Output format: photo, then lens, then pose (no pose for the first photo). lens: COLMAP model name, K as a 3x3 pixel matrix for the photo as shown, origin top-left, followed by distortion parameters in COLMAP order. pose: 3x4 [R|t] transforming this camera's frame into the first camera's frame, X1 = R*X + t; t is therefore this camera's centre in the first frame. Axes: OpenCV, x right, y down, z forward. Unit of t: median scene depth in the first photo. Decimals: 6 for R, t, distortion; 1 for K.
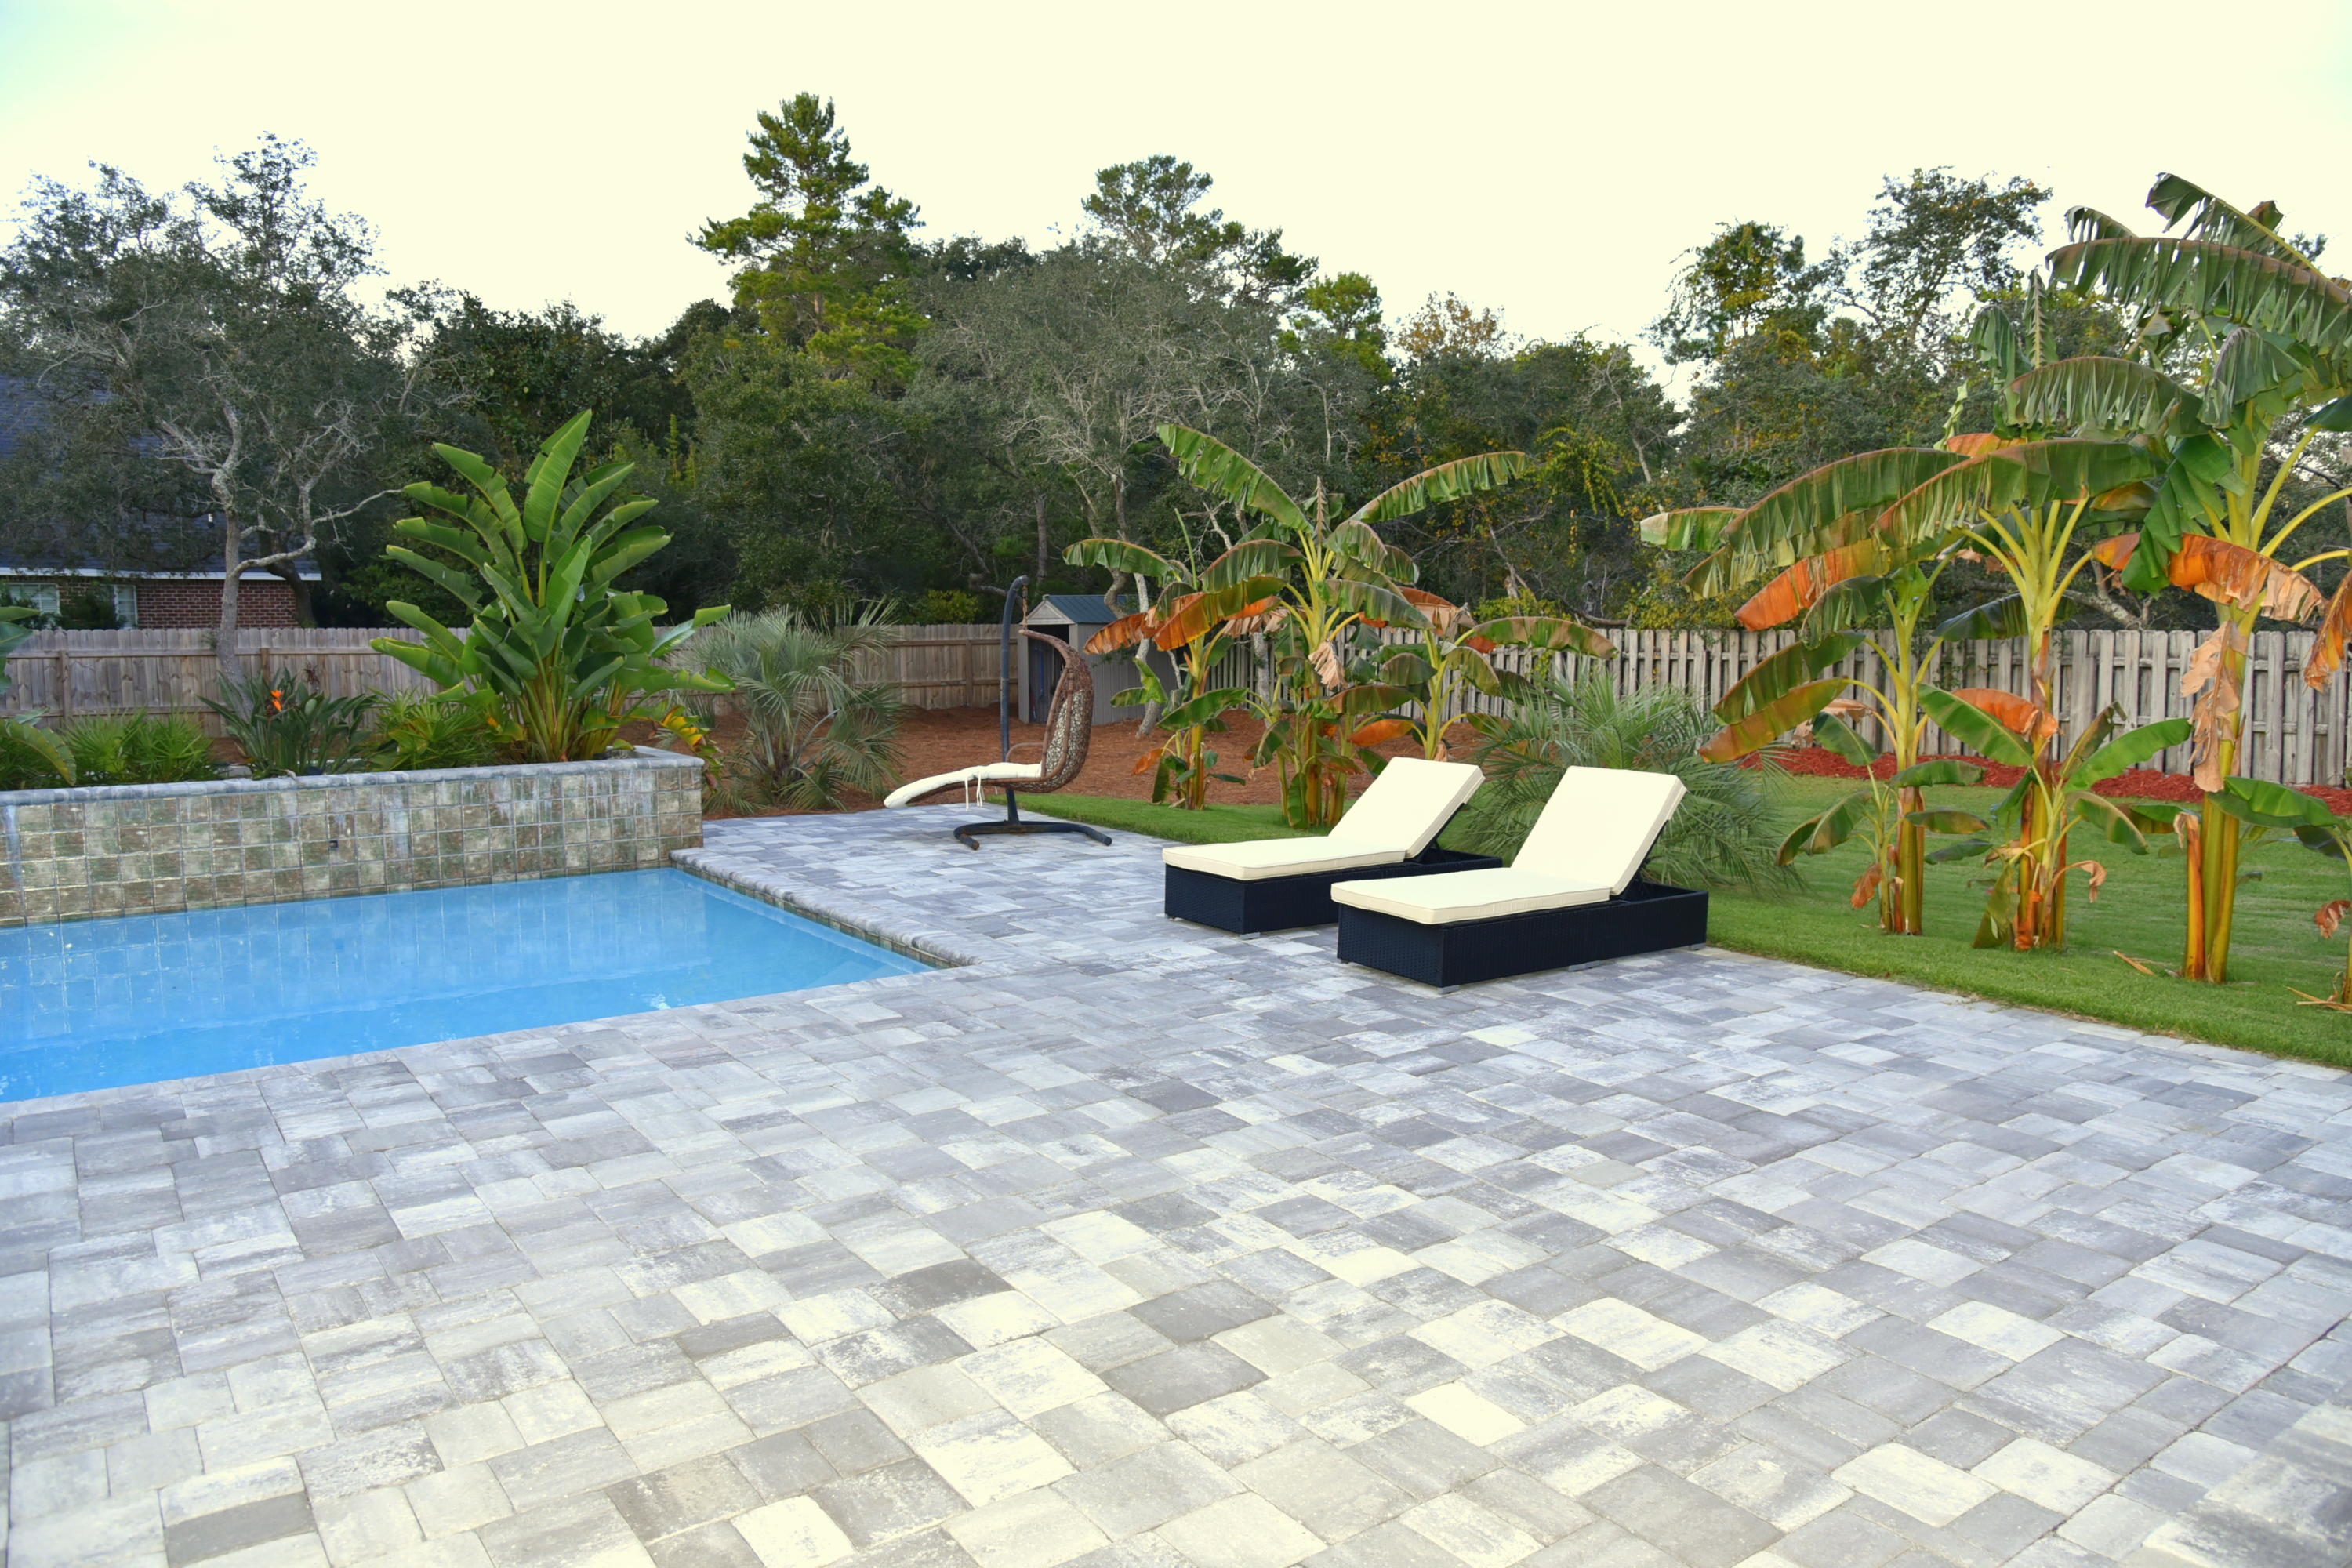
lens RADIAL K [[1617.3, 0, 1167.5], [0, 1617.3, 766.6], [0, 0, 1]] dist [-0.035511, 0.007184]
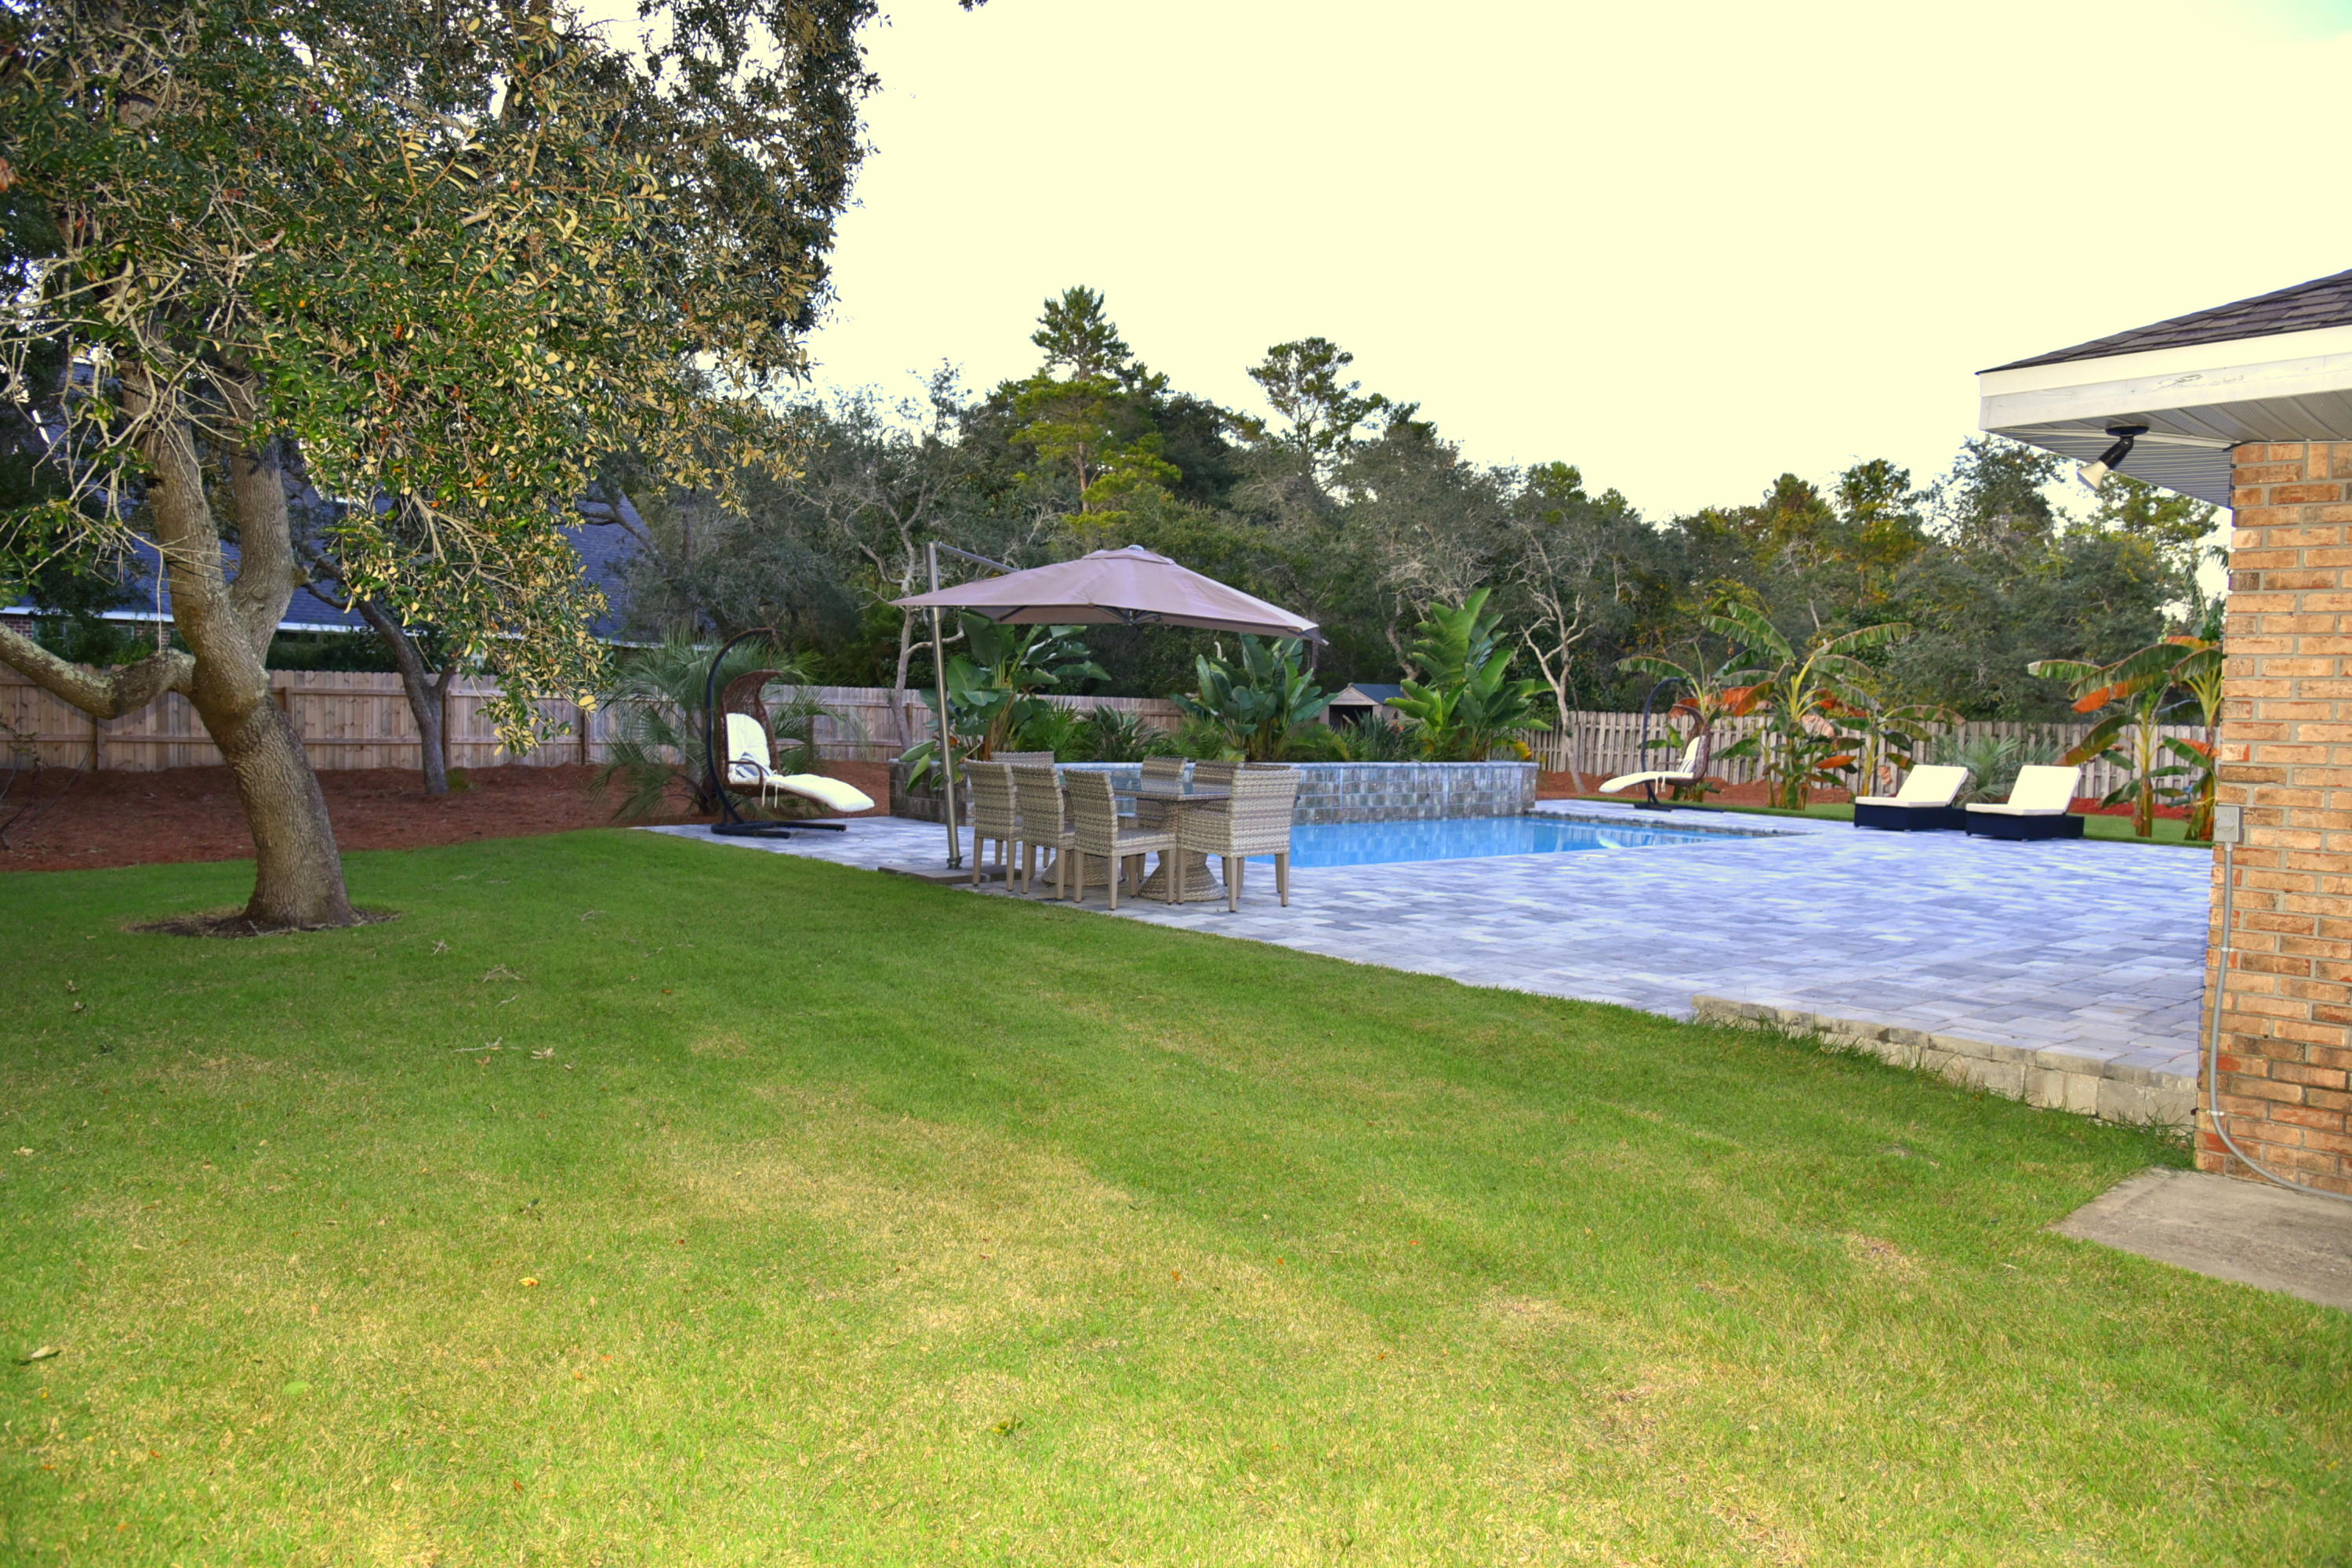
lens RADIAL K [[1637.4, 0, 1176.0], [0, 1637.4, 784.0], [0, 0, 1]] dist [-0.028181, 0.010362]
pose [[0.994168, 0.024841, 0.104940, -0.981893], [-0.020061, 0.998723, -0.046365, 0.127978], [-0.105958, 0.043989, 0.993397, -1.001152]]
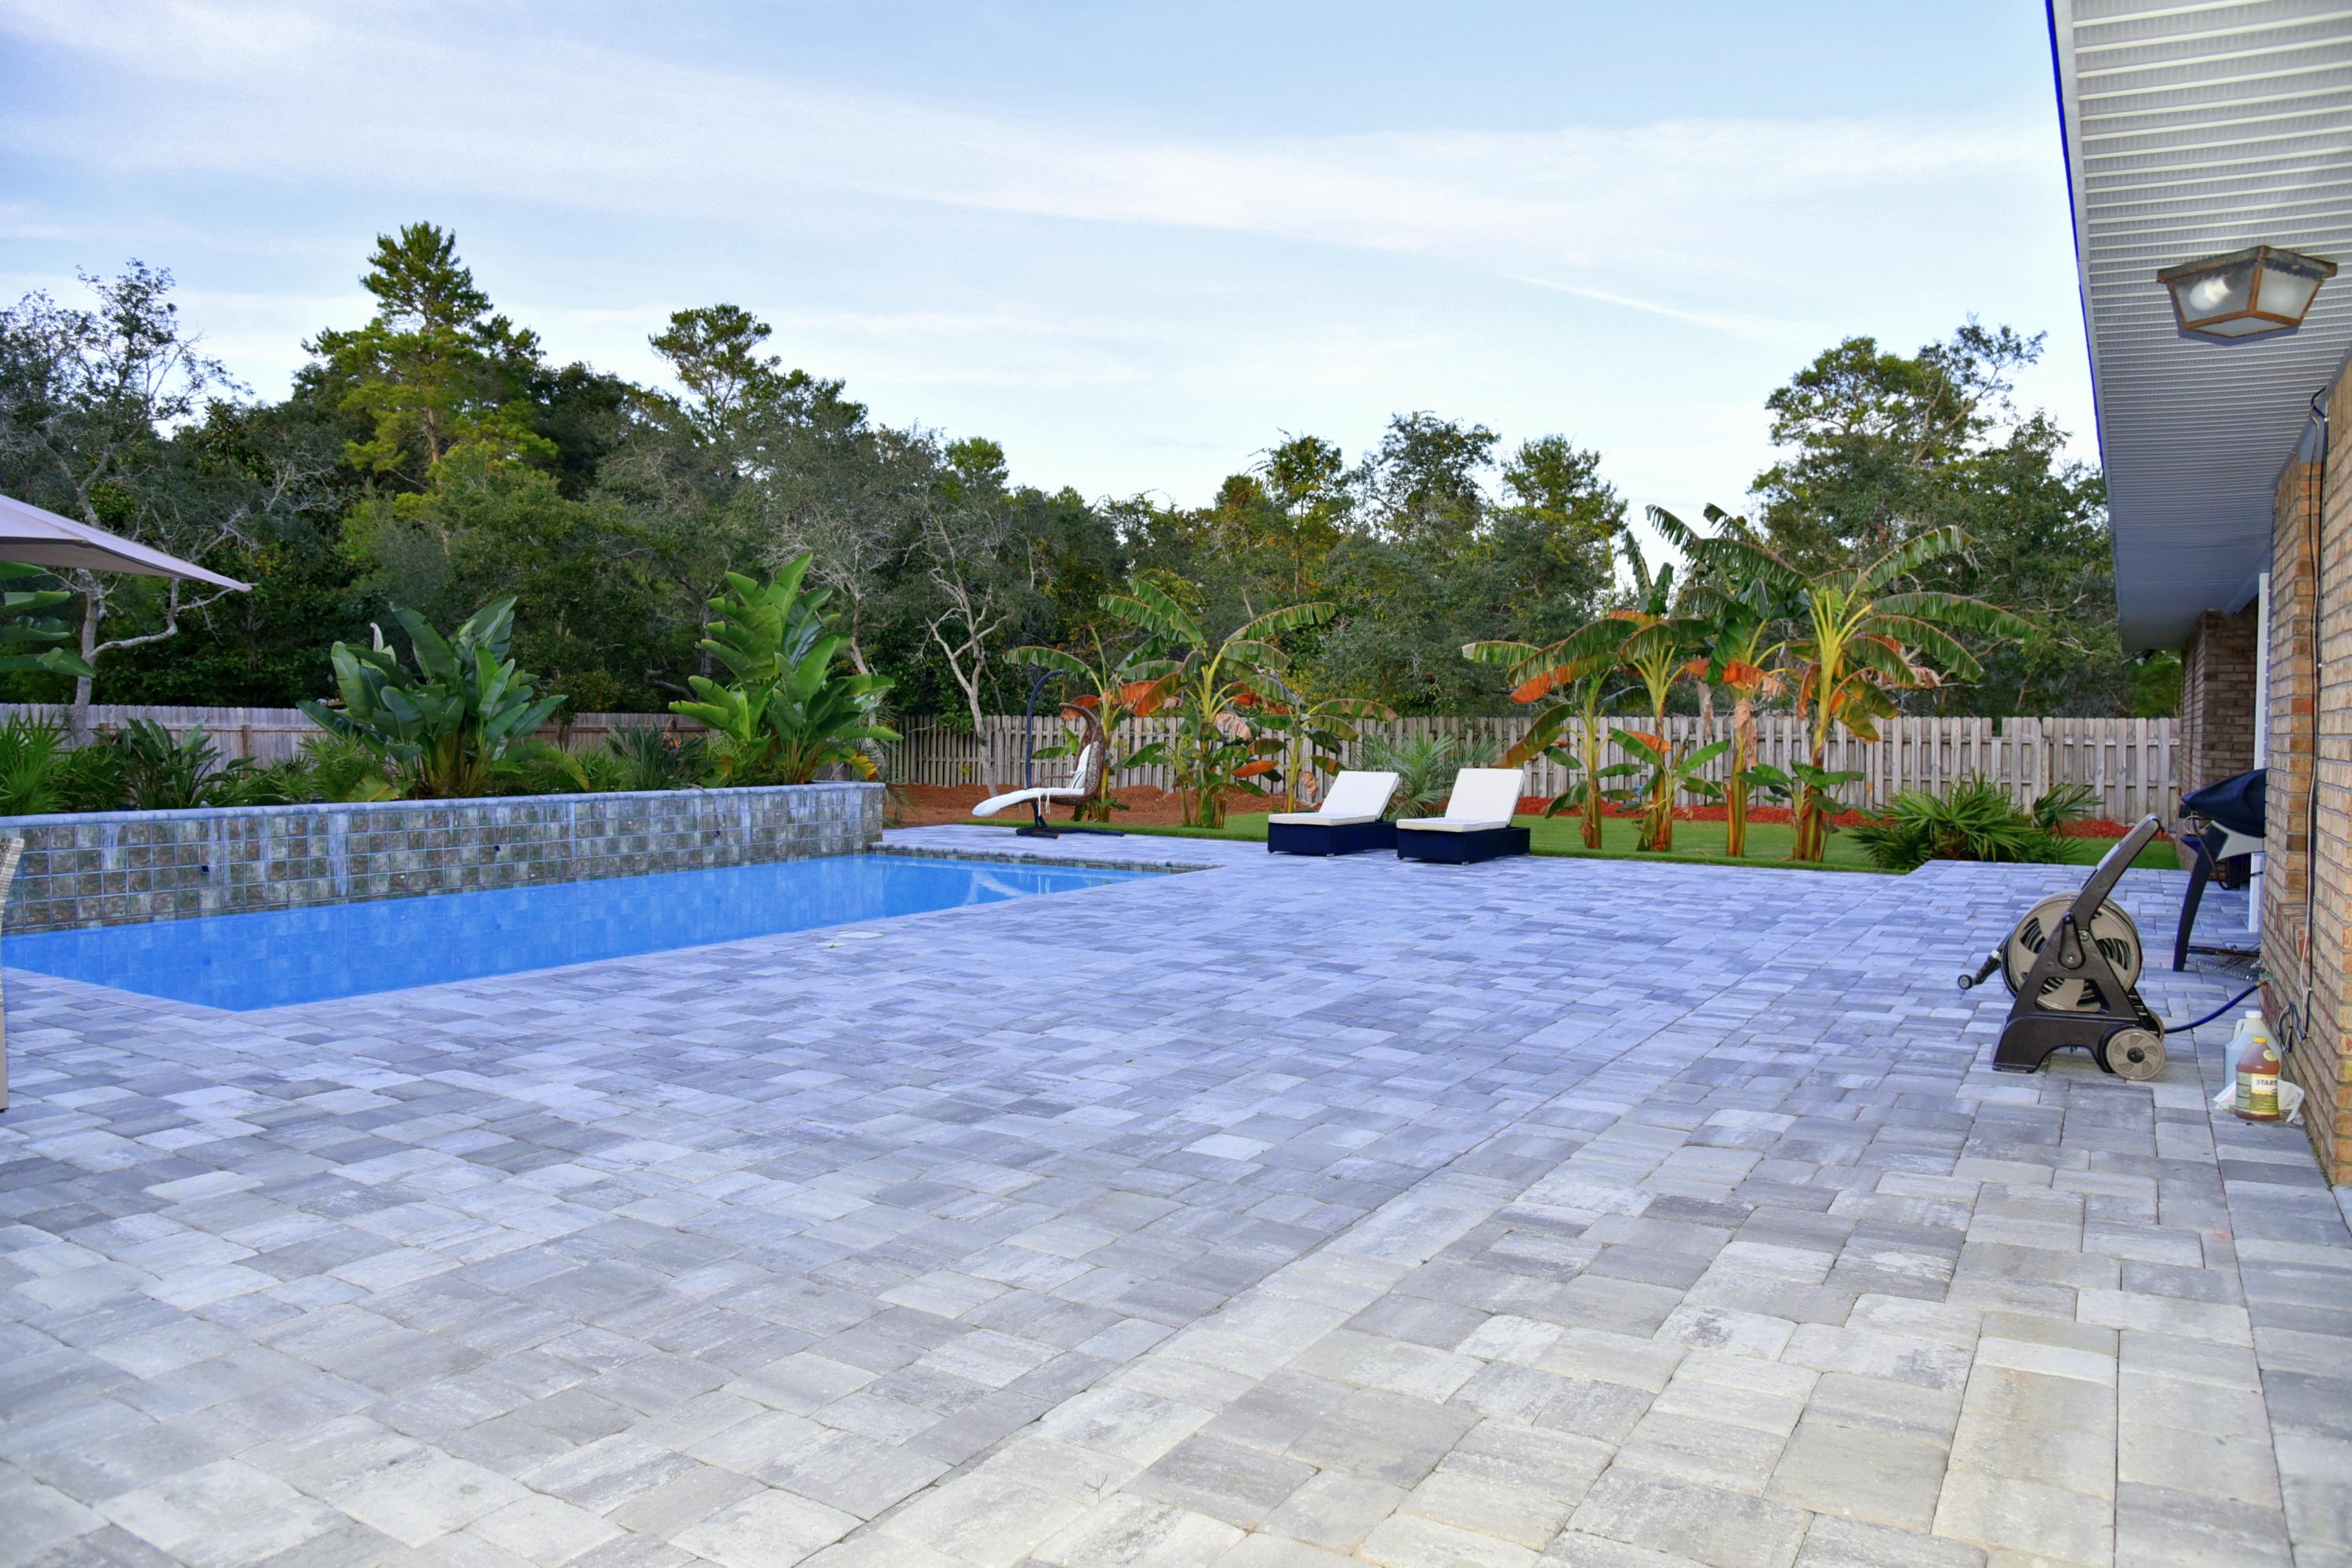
lens RADIAL K [[1604.5, 0, 1160.3], [0, 1604.5, 791.3], [0, 0, 1]] dist [-0.034004, 0.008642]
pose [[0.921768, -0.007915, 0.387661, -0.661155], [0.027919, 0.998551, -0.045999, 0.083146], [-0.386735, 0.053223, 0.920654, -0.523415]]
